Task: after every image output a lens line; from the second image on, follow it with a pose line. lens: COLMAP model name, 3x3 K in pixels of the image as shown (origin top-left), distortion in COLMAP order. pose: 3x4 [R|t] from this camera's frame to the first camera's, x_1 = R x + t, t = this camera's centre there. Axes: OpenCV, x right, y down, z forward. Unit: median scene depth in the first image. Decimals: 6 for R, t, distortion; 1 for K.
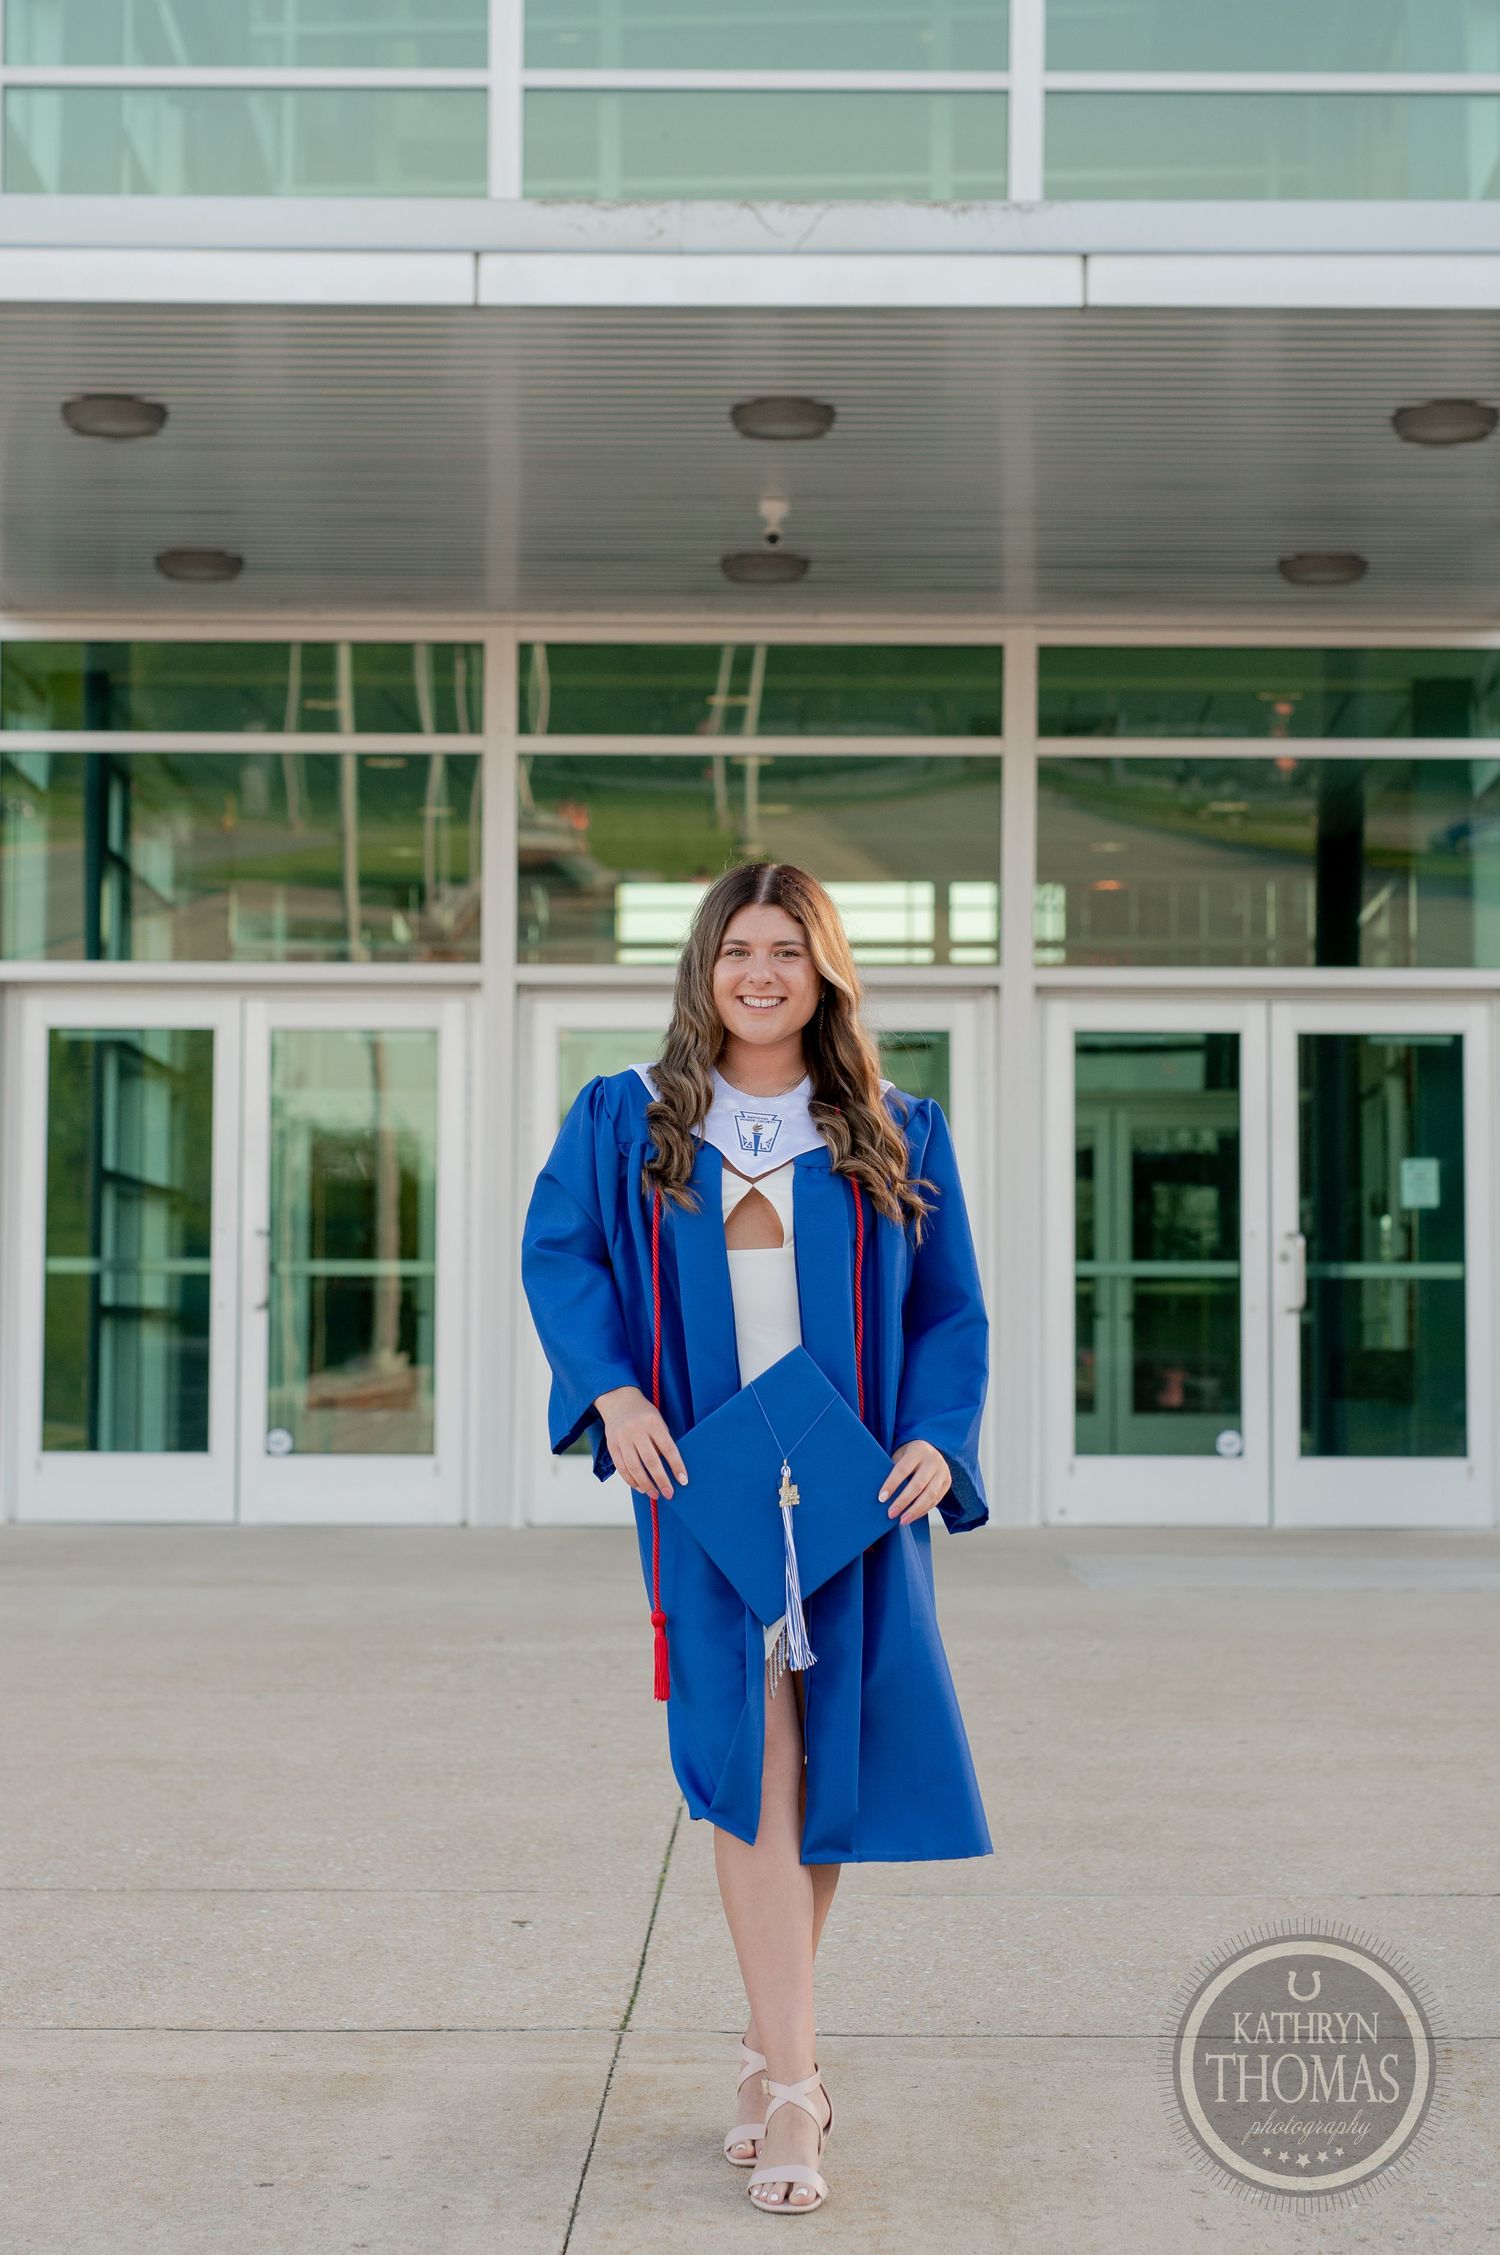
lens RADIAL K [[3374.8, 0, 749.5], [0, 3374.8, 1074.1], [0, 0, 1]] dist [0.009124, 0.045318]
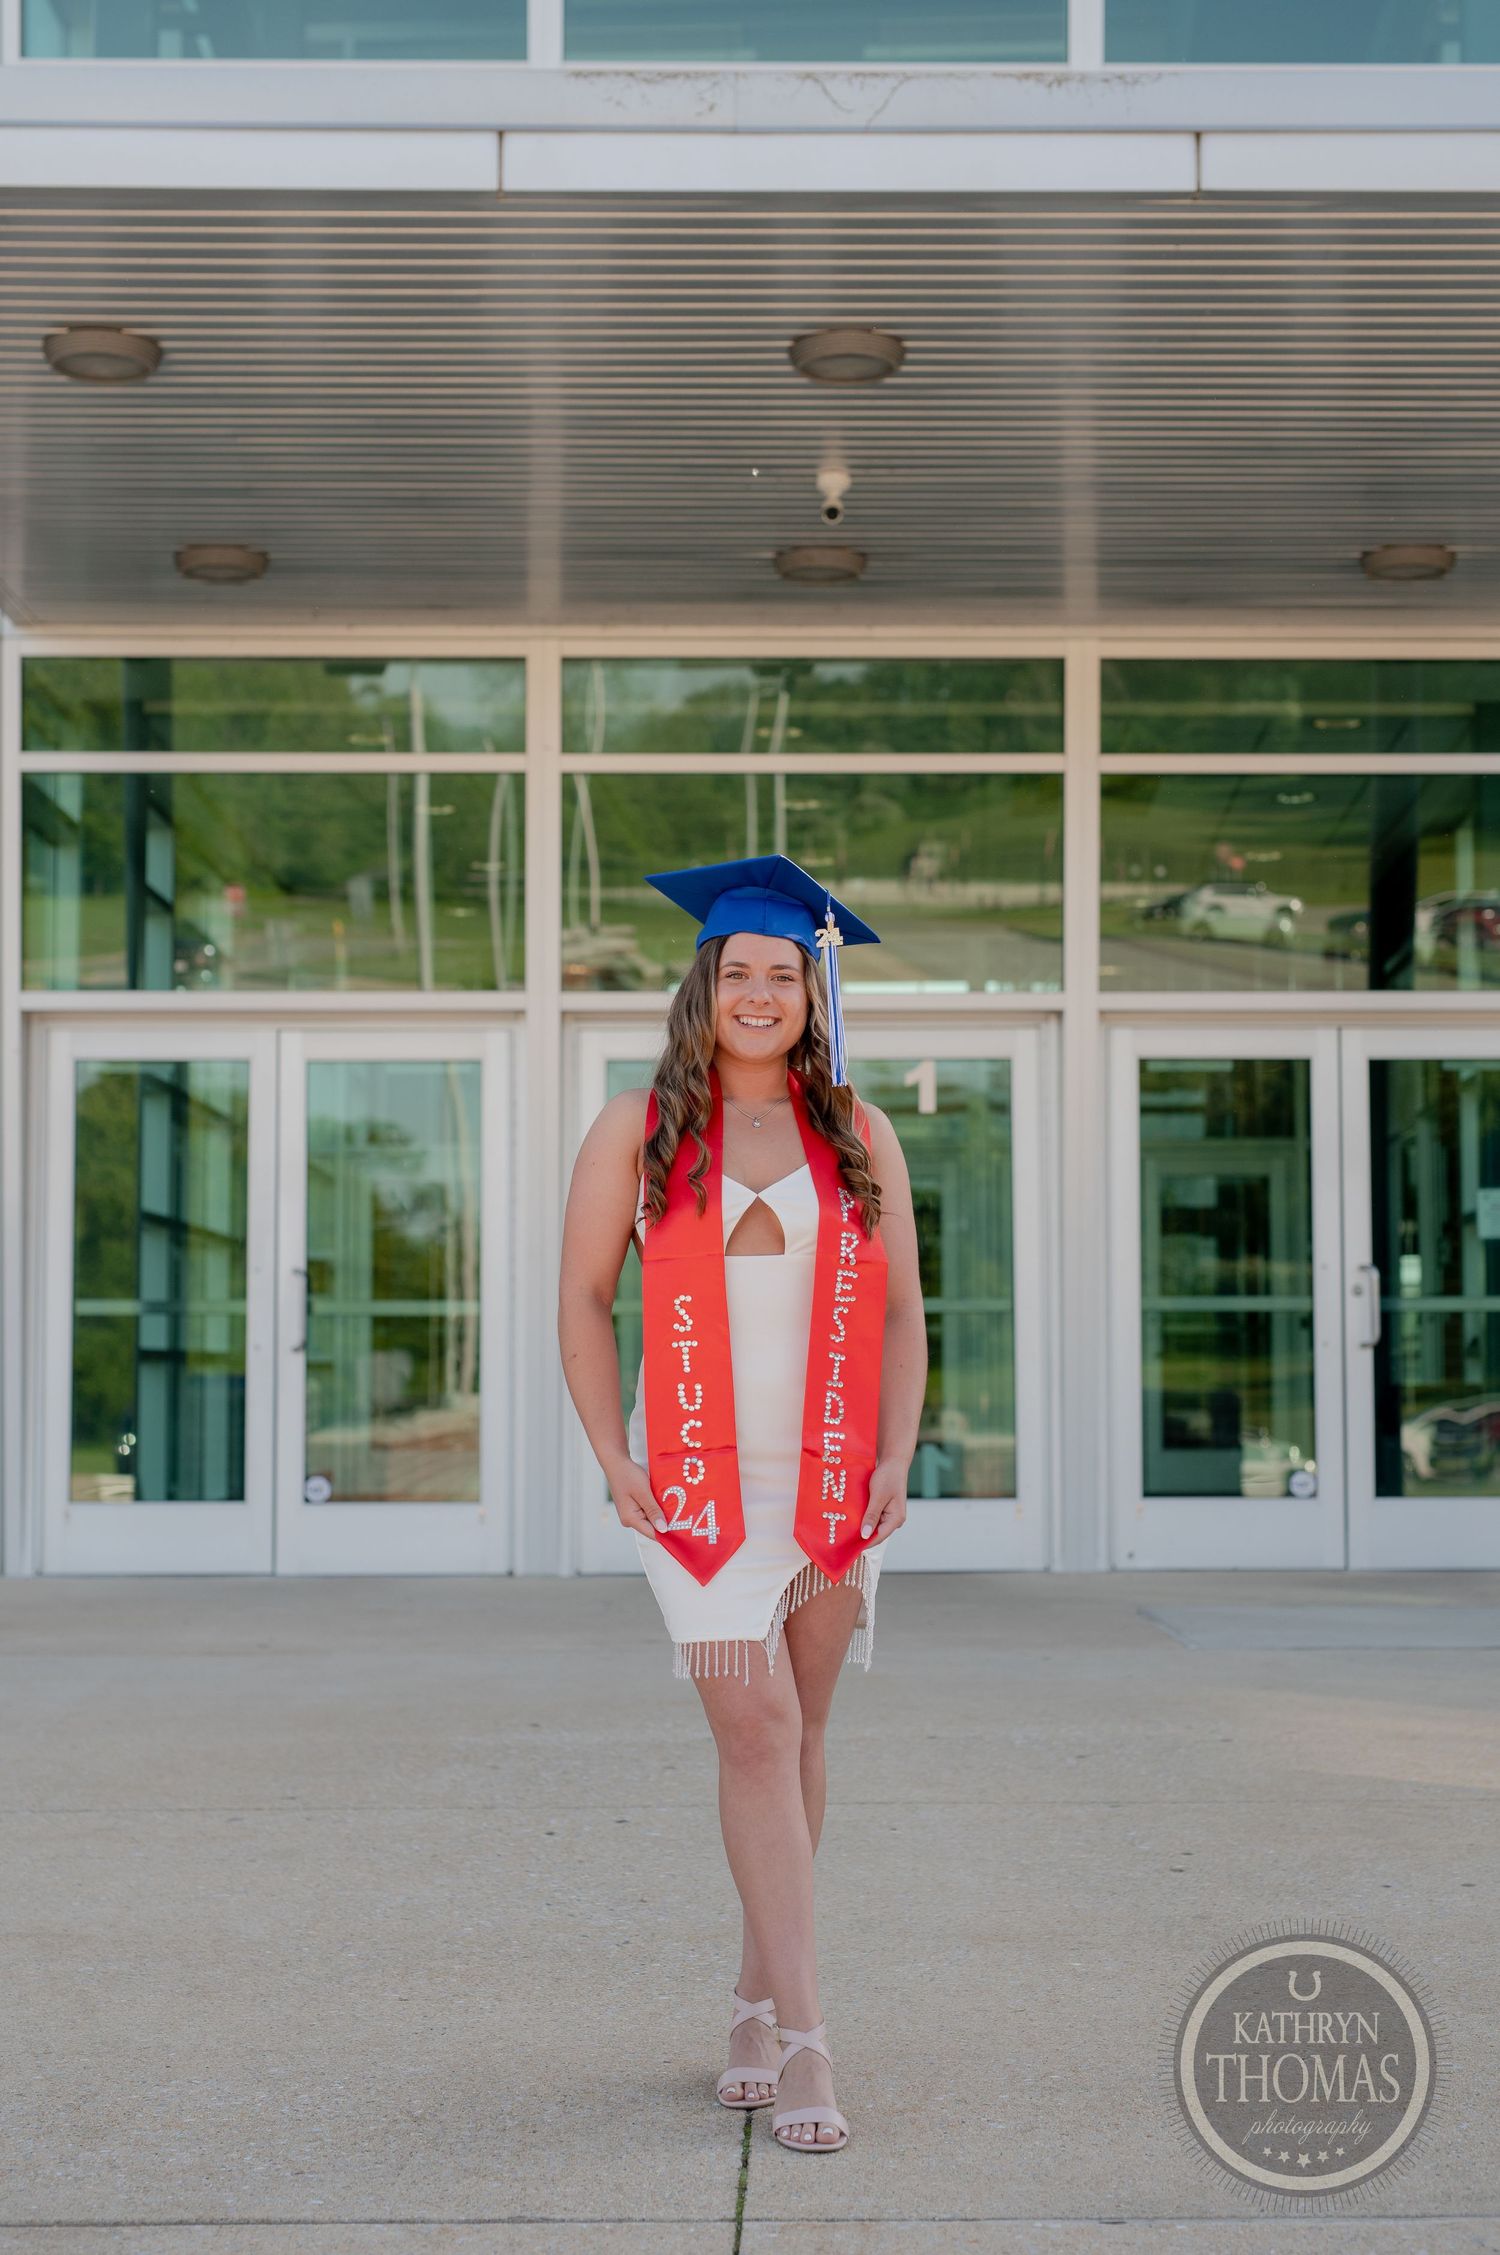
lens RADIAL K [[3120.4, 0, 846.7], [0, 3120.4, 1124.1], [0, 0, 1]] dist [-0.017639, 0.014402]
pose [[0.999813, -0.005704, 0.018479, -0.004459], [0.005770, 0.999977, -0.003506, 0.008978], [-0.018459, 0.003612, 0.999823, 0.110260]]
